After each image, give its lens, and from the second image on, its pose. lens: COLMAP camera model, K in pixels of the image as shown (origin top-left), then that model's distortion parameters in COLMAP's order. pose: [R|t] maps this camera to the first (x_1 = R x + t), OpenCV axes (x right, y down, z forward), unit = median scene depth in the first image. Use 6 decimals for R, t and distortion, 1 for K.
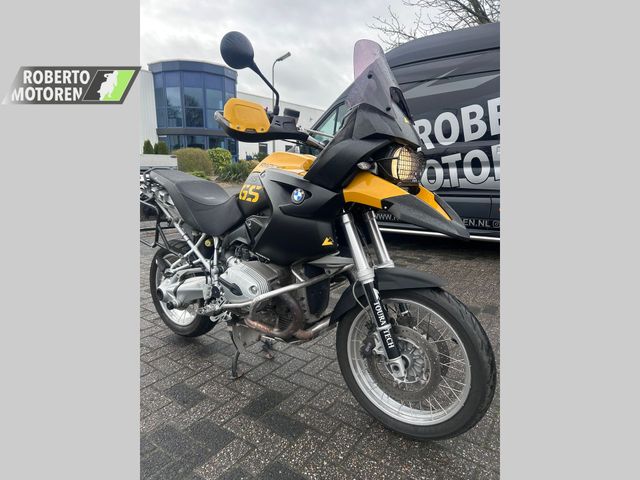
lens RADIAL K [[362.8, 0, 332.8], [0, 362.8, 240.5], [0, 0, 1]] dist [-0.007091, -0.001563]
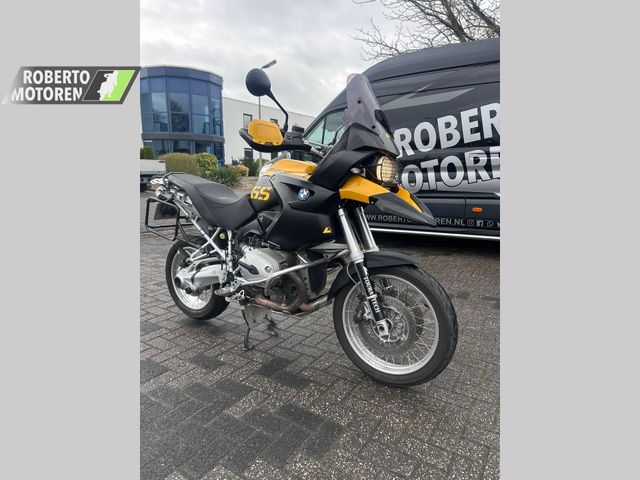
lens RADIAL K [[362.8, 0, 332.8], [0, 362.8, 240.5], [0, 0, 1]] dist [-0.007091, -0.001563]
pose [[0.999096, -0.009139, 0.041513, -0.038478], [0.009638, 0.999883, -0.011838, 0.044397], [-0.041400, 0.012227, 0.999068, -0.220184]]
